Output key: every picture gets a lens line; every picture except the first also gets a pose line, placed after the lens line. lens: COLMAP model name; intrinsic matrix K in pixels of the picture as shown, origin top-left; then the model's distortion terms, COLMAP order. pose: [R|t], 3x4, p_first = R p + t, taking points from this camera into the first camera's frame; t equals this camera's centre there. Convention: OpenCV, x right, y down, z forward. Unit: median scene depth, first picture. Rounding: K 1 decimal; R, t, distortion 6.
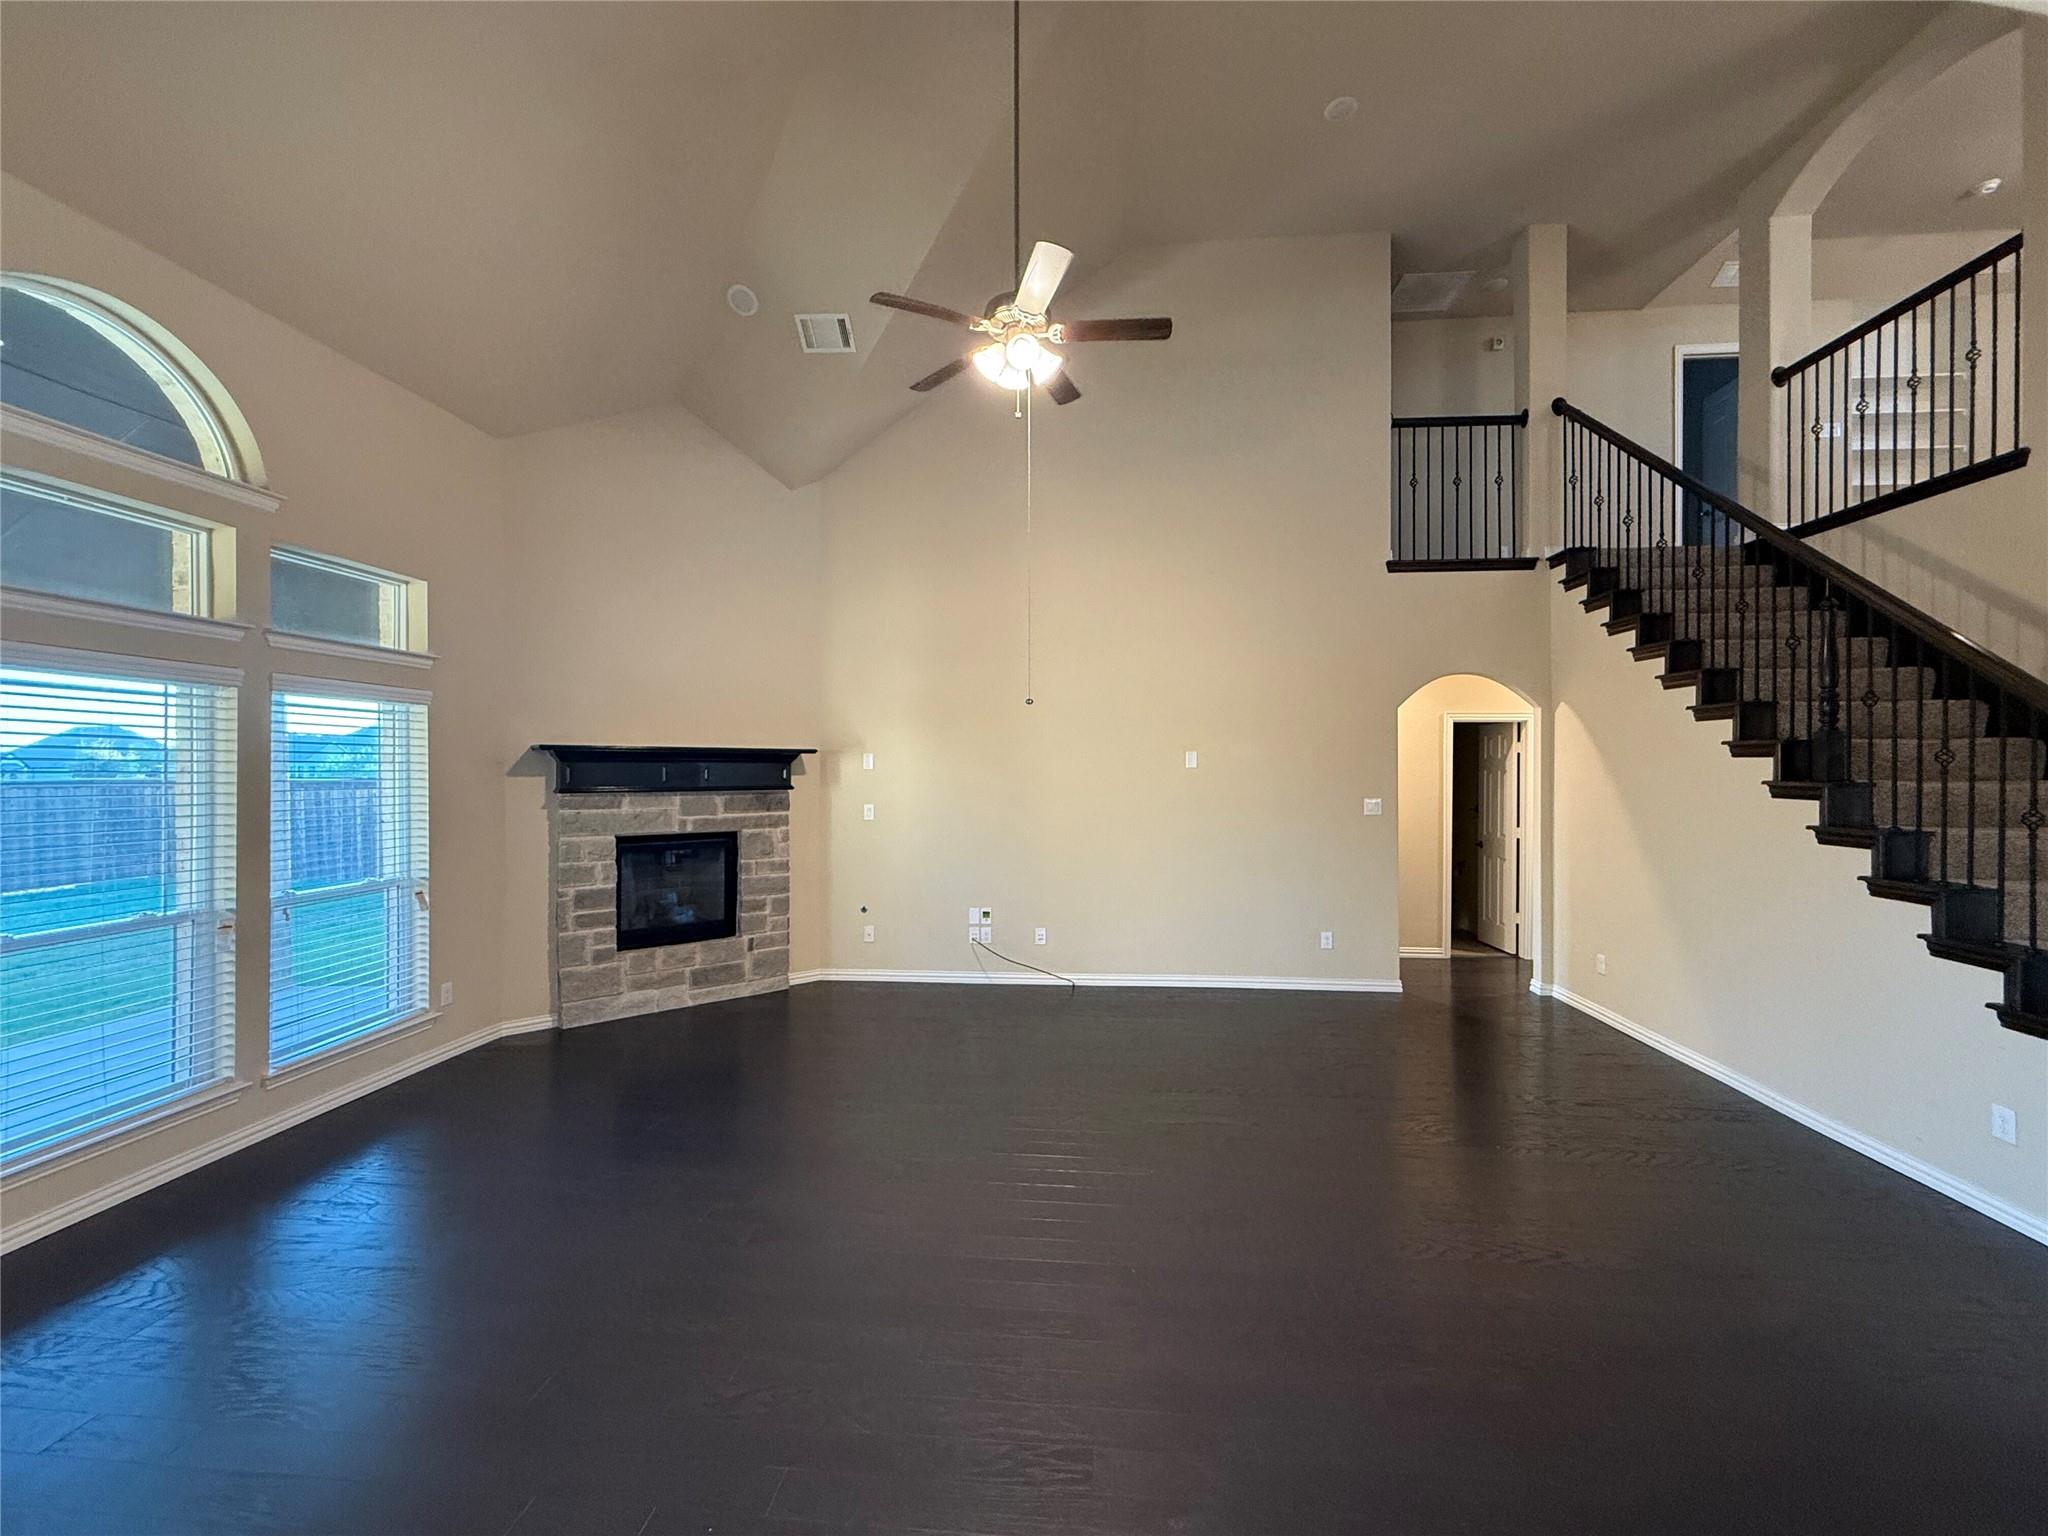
lens RADIAL K [[817.0, 0, 1027.8], [0, 817.0, 773.1], [0, 0, 1]] dist [0.001943, -0.000066]
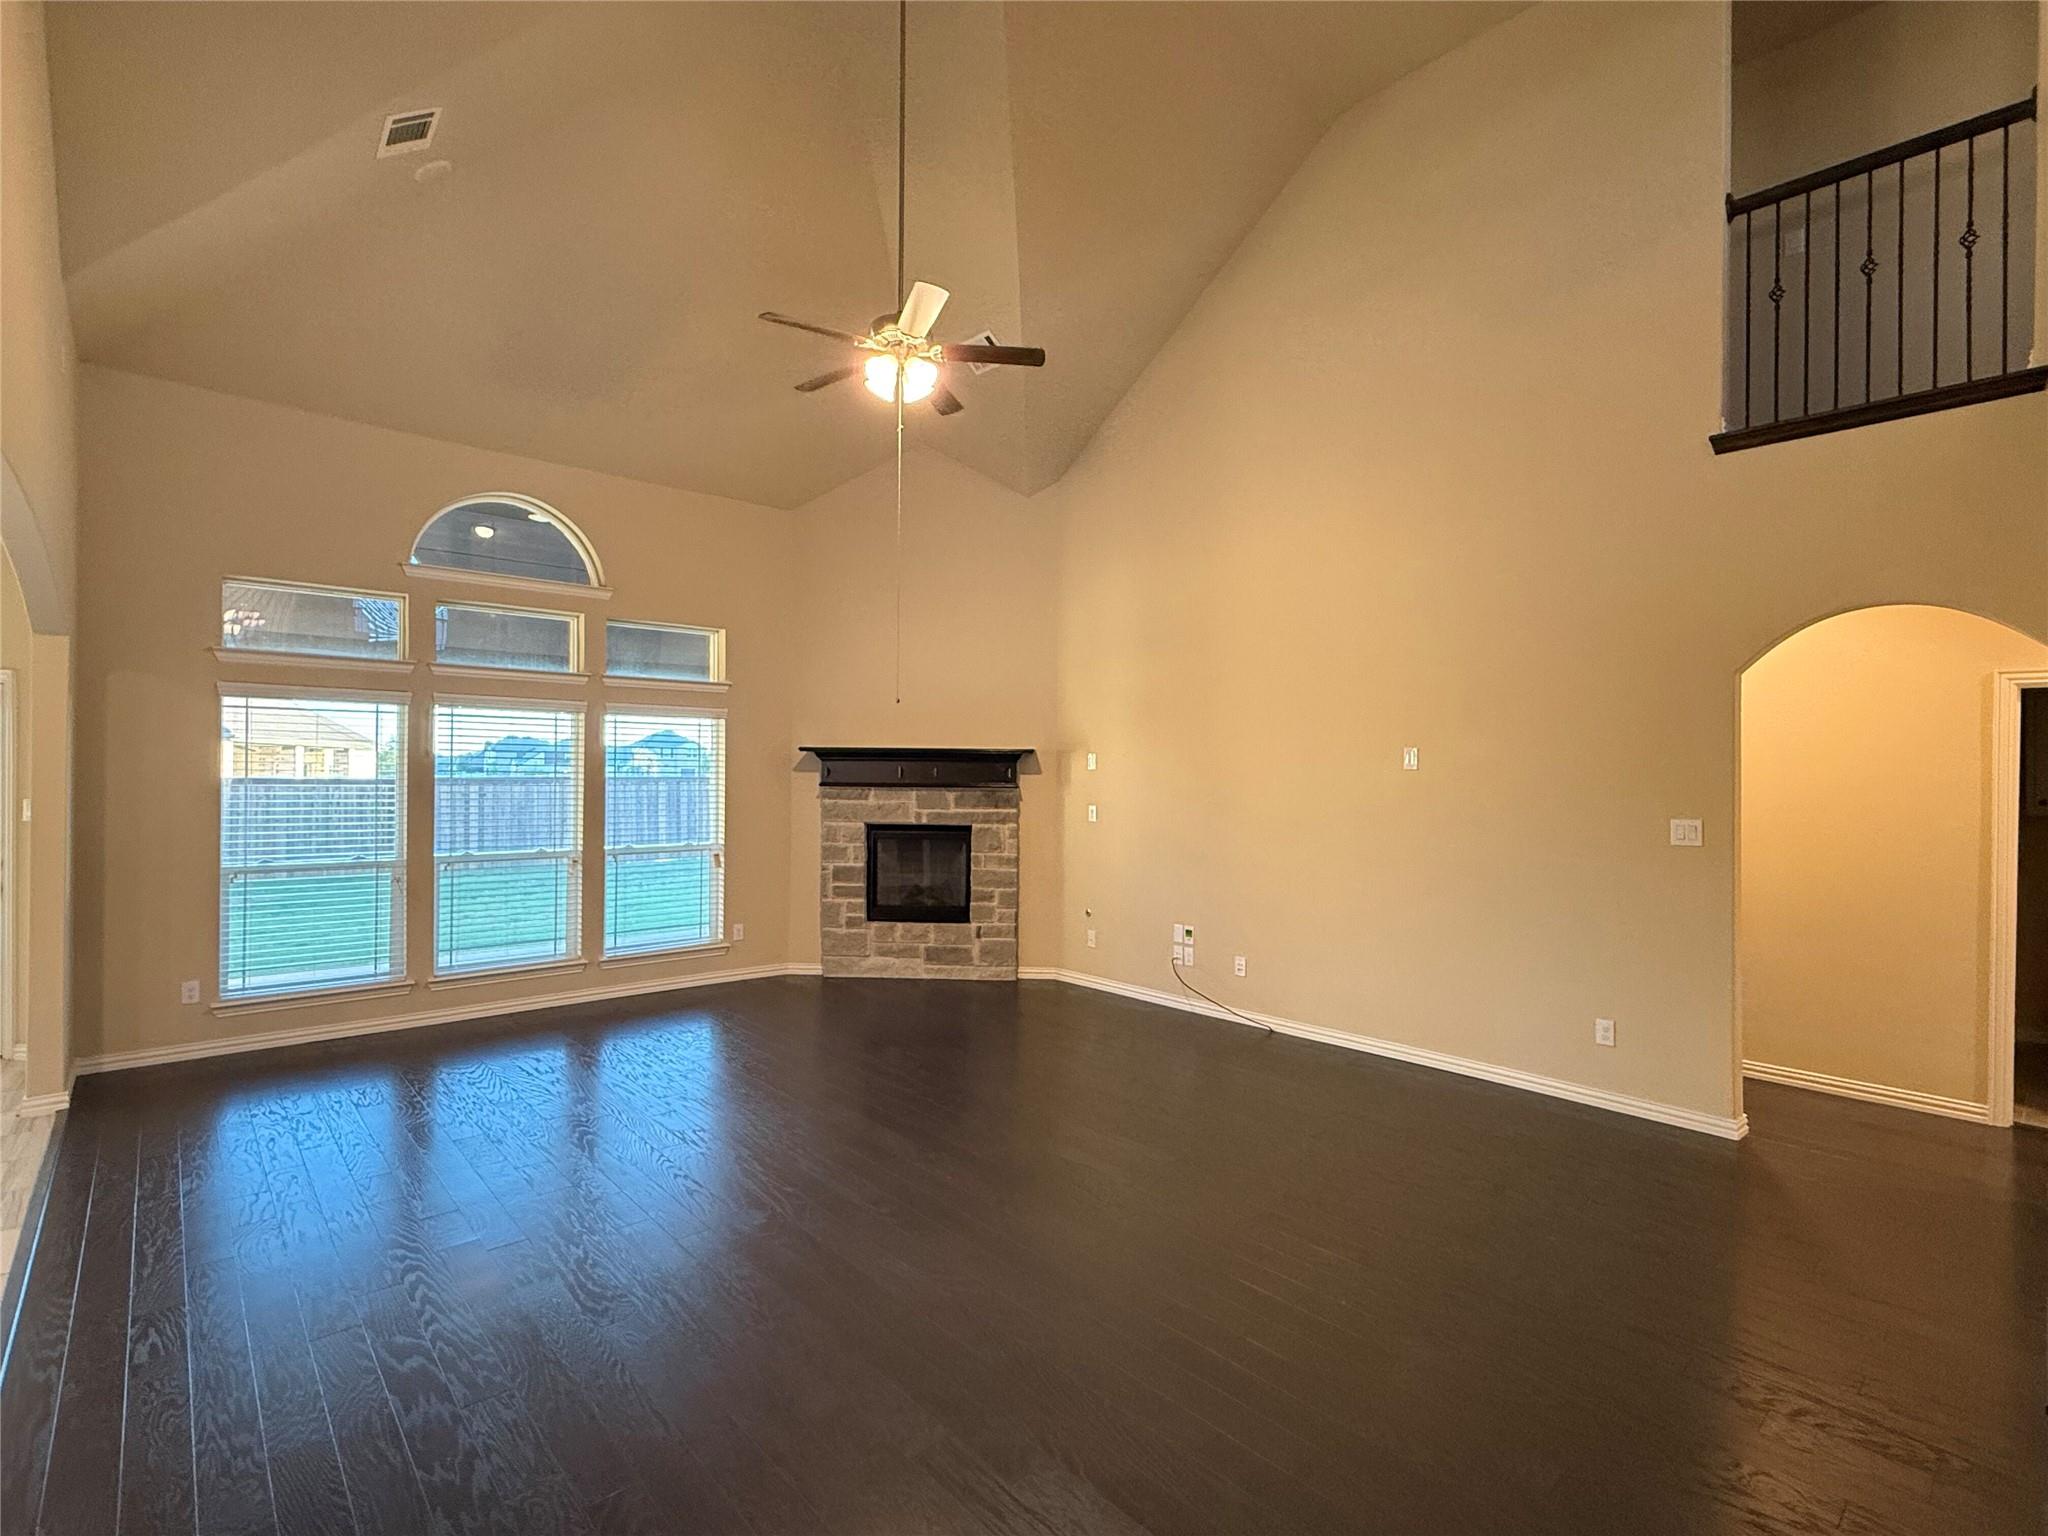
lens RADIAL K [[940.8, 0, 1019.1], [0, 940.8, 772.6], [0, 0, 1]] dist [-0.002303, -0.001060]
pose [[0.739929, 0.007572, -0.672642, 0.548493], [-0.012054, 0.999925, -0.002003, 0.003081], [0.672577, 0.009590, 0.739965, 0.128358]]
